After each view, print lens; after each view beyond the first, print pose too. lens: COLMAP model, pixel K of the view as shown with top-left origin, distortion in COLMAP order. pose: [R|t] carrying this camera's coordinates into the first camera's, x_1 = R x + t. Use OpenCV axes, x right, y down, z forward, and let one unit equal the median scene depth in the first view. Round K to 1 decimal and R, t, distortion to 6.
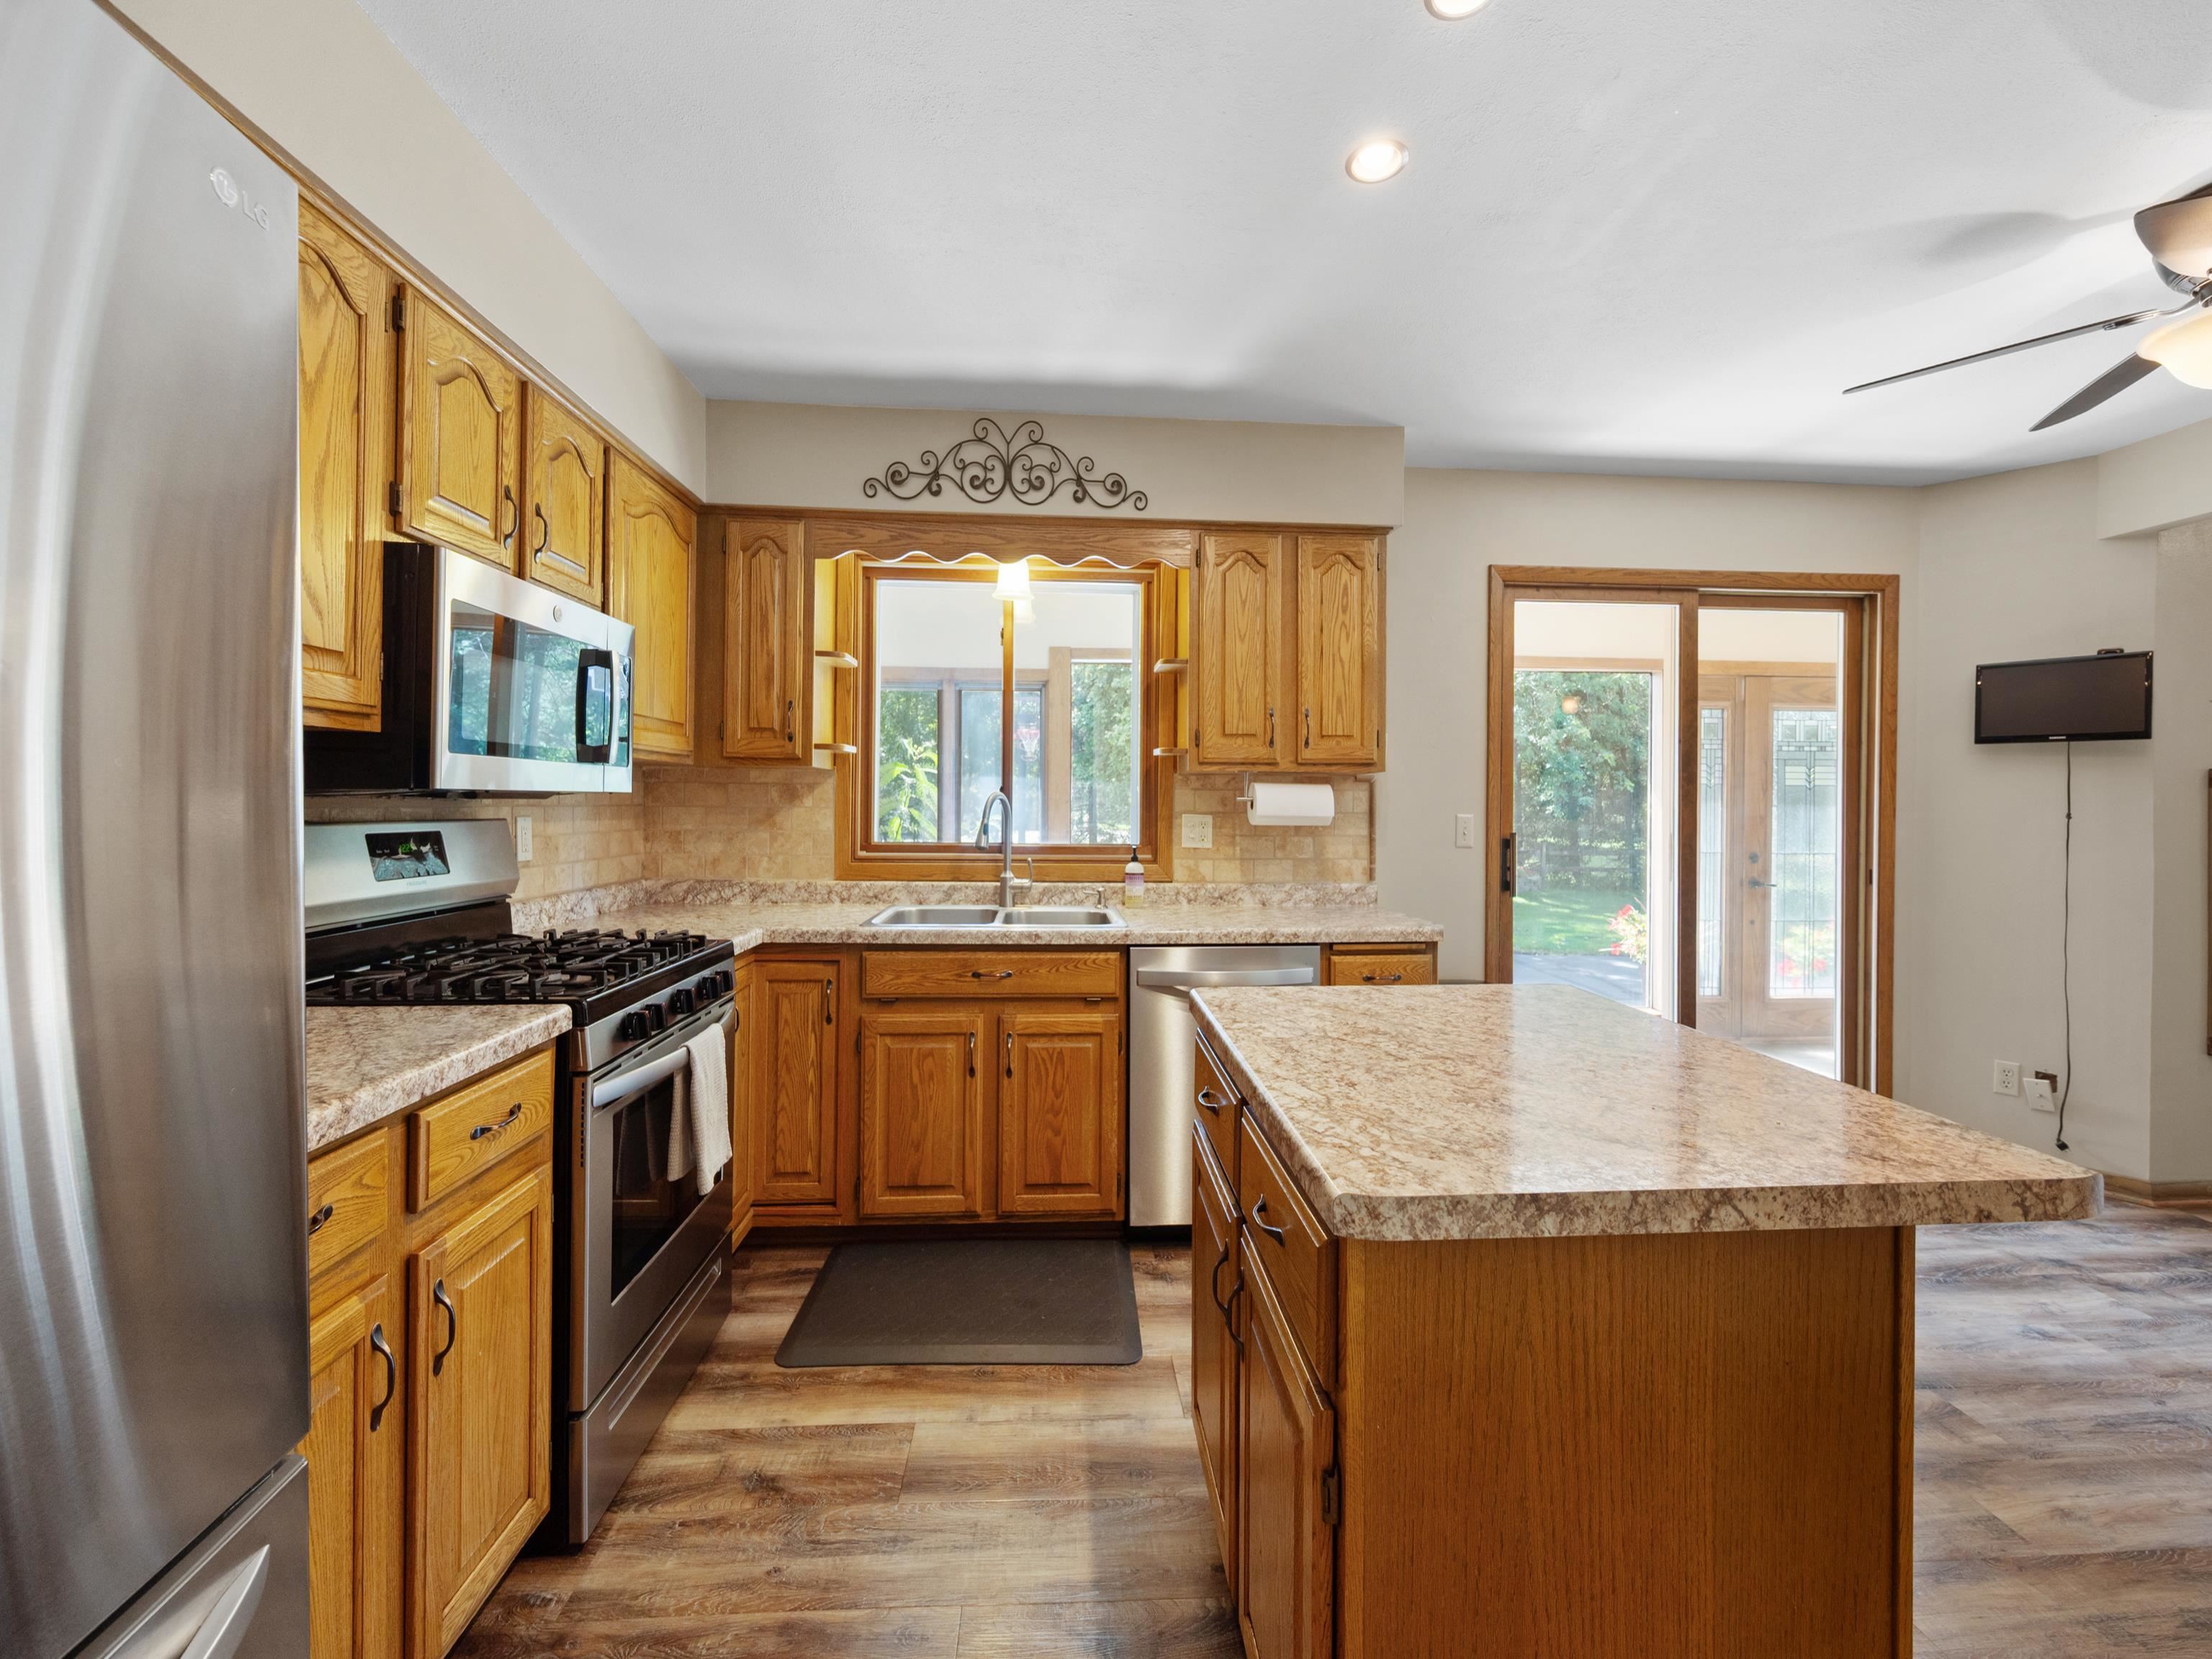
lens RADIAL K [[887.1, 0, 1115.1], [0, 887.1, 798.0], [0, 0, 1]] dist [0.001598, 0.000128]
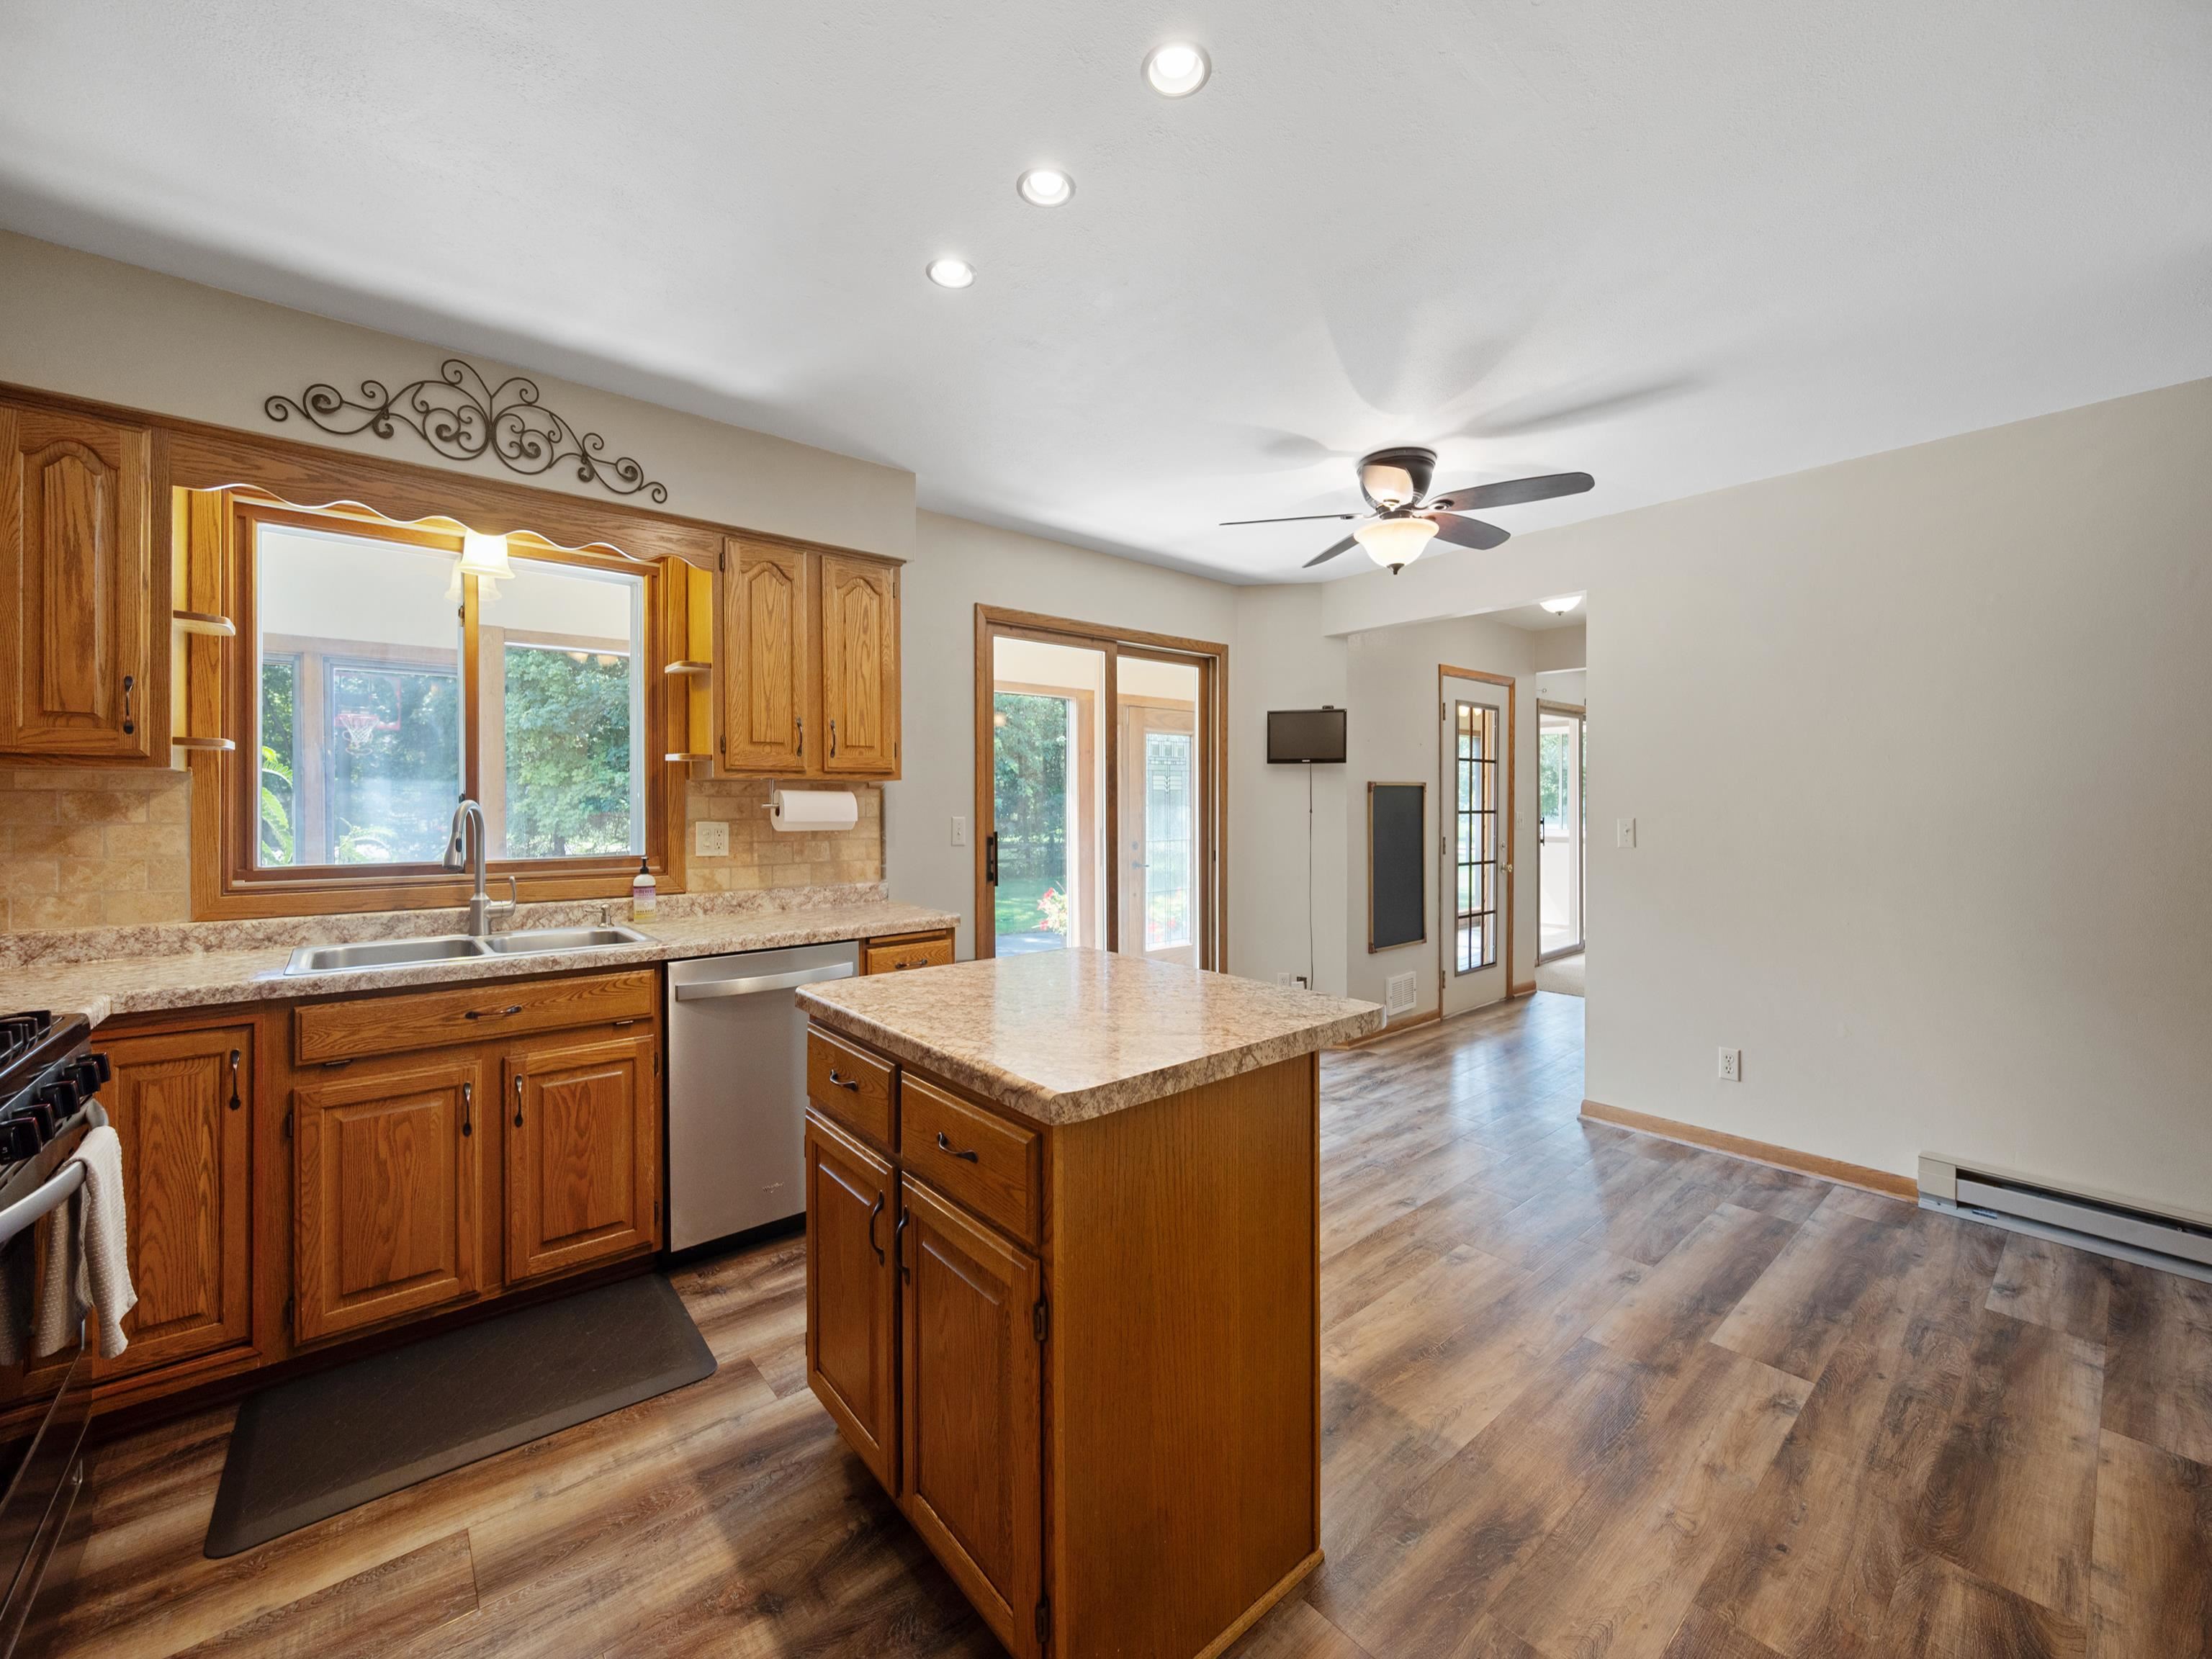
lens RADIAL K [[887.1, 0, 1115.1], [0, 887.1, 798.0], [0, 0, 1]] dist [0.001598, 0.000128]
pose [[0.802271, -0.005495, 0.596934, -0.154022], [0.006298, 0.999980, 0.000740, -0.006549], [-0.596926, 0.003166, 0.802290, -0.054415]]
